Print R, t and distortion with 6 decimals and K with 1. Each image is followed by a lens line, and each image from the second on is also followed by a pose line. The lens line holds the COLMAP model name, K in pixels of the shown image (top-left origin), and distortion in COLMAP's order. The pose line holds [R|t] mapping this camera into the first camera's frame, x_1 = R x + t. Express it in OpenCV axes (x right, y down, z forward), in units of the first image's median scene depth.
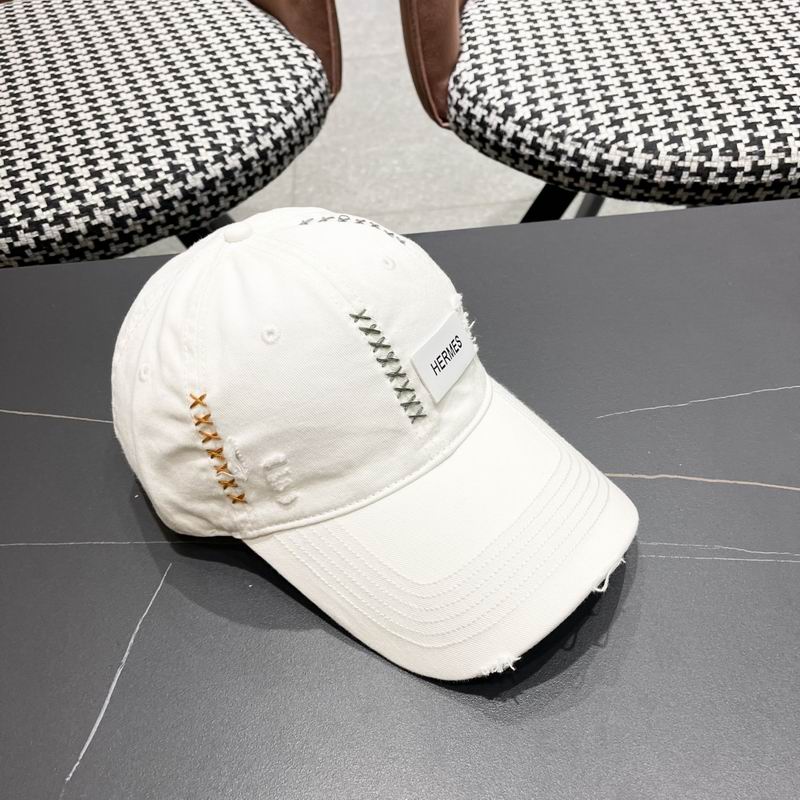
lens RADIAL K [[817.0, 0, 405.6], [0, 817.0, 411.2], [0, 0, 1]] dist [0.017870, 0.000000]
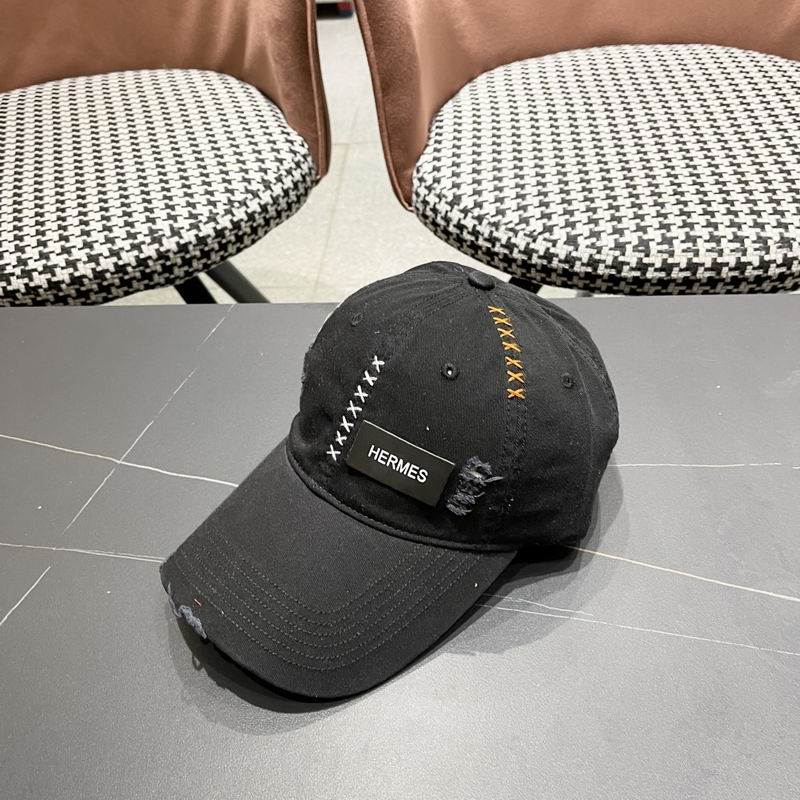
lens RADIAL K [[817.0, 0, 398.0], [0, 817.0, 407.4], [0, 0, 1]] dist [0.017870, 0.000000]
pose [[0.991510, 0.081936, -0.100967, 0.189393], [-0.090504, 0.992396, -0.083423, 0.010058], [0.093364, 0.091853, 0.991386, -0.076563]]
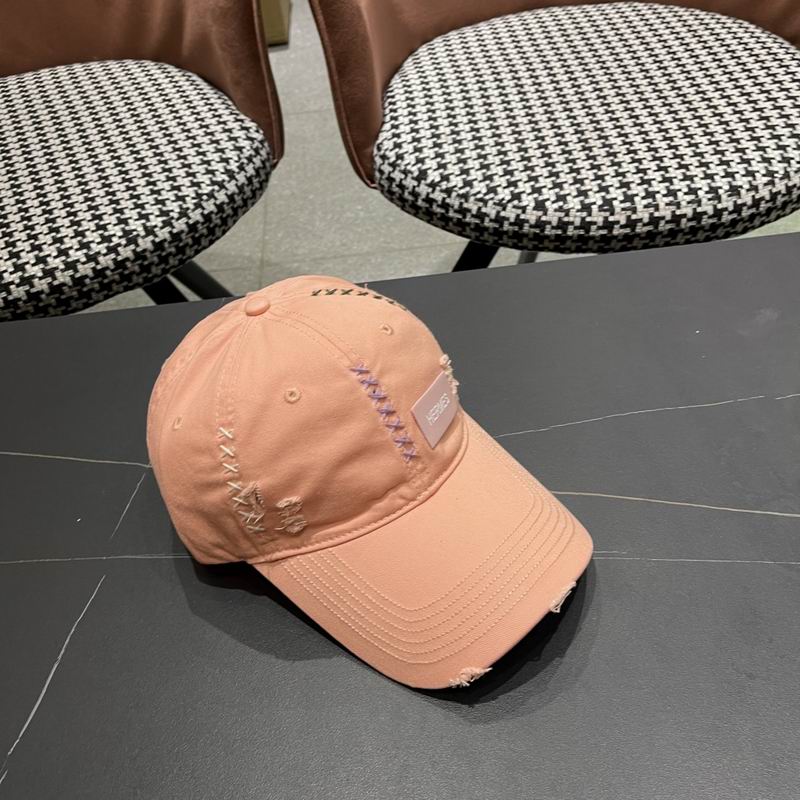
lens RADIAL K [[817.0, 0, 409.0], [0, 817.0, 398.7], [0, 0, 1]] dist [0.017870, 0.000000]
pose [[0.999638, -0.026875, 0.000988, 0.102023], [0.026891, 0.998406, -0.049621, 0.000824], [0.000347, 0.049630, 0.998768, -0.127013]]
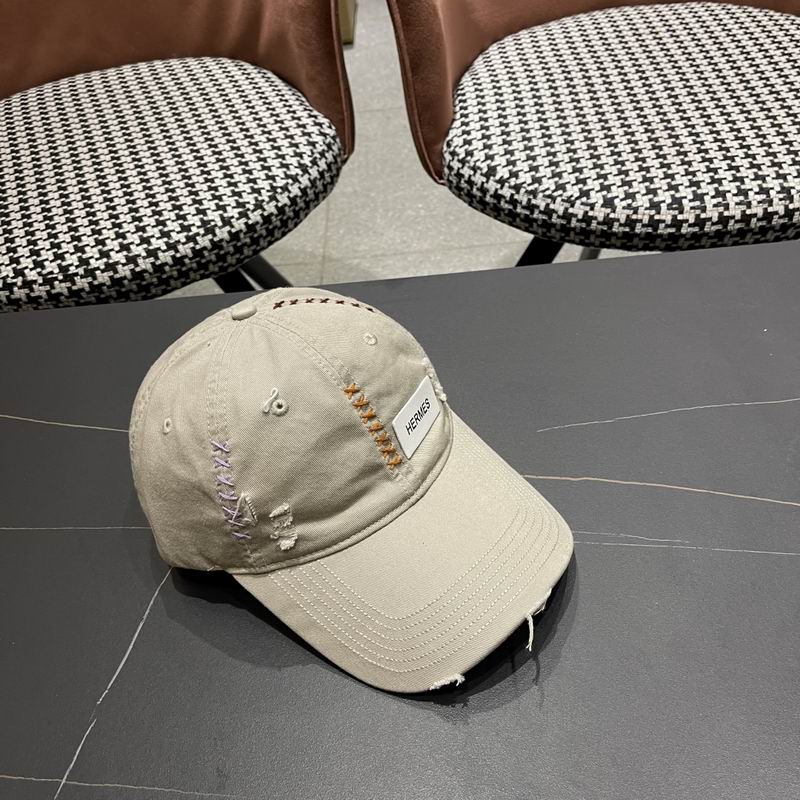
lens RADIAL K [[817.0, 0, 409.2], [0, 817.0, 405.9], [0, 0, 1]] dist [0.017870, 0.000000]
pose [[0.998421, 0.004194, -0.056016, 0.079395], [-0.006668, 0.999007, -0.044057, 0.017866], [0.055776, 0.044361, 0.997457, -0.153176]]
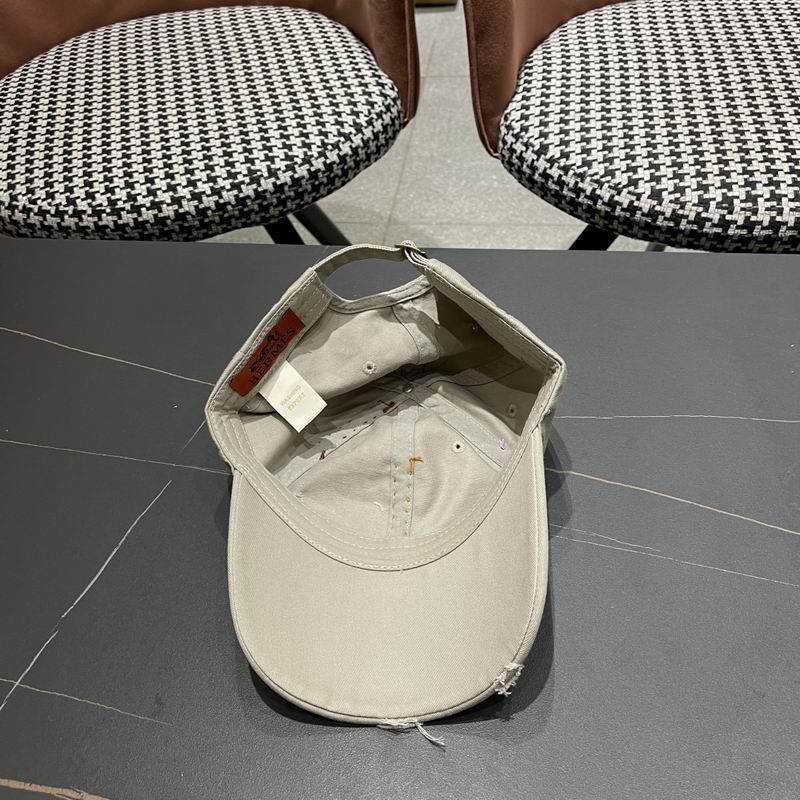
lens RADIAL K [[817.0, 0, 398.6], [0, 817.0, 402.3], [0, 0, 1]] dist [0.017870, 0.000000]
pose [[0.978497, 0.137157, -0.154053, 0.158777], [-0.139035, 0.990286, -0.001435, 0.009604], [0.152360, 0.022823, 0.988062, -0.147083]]
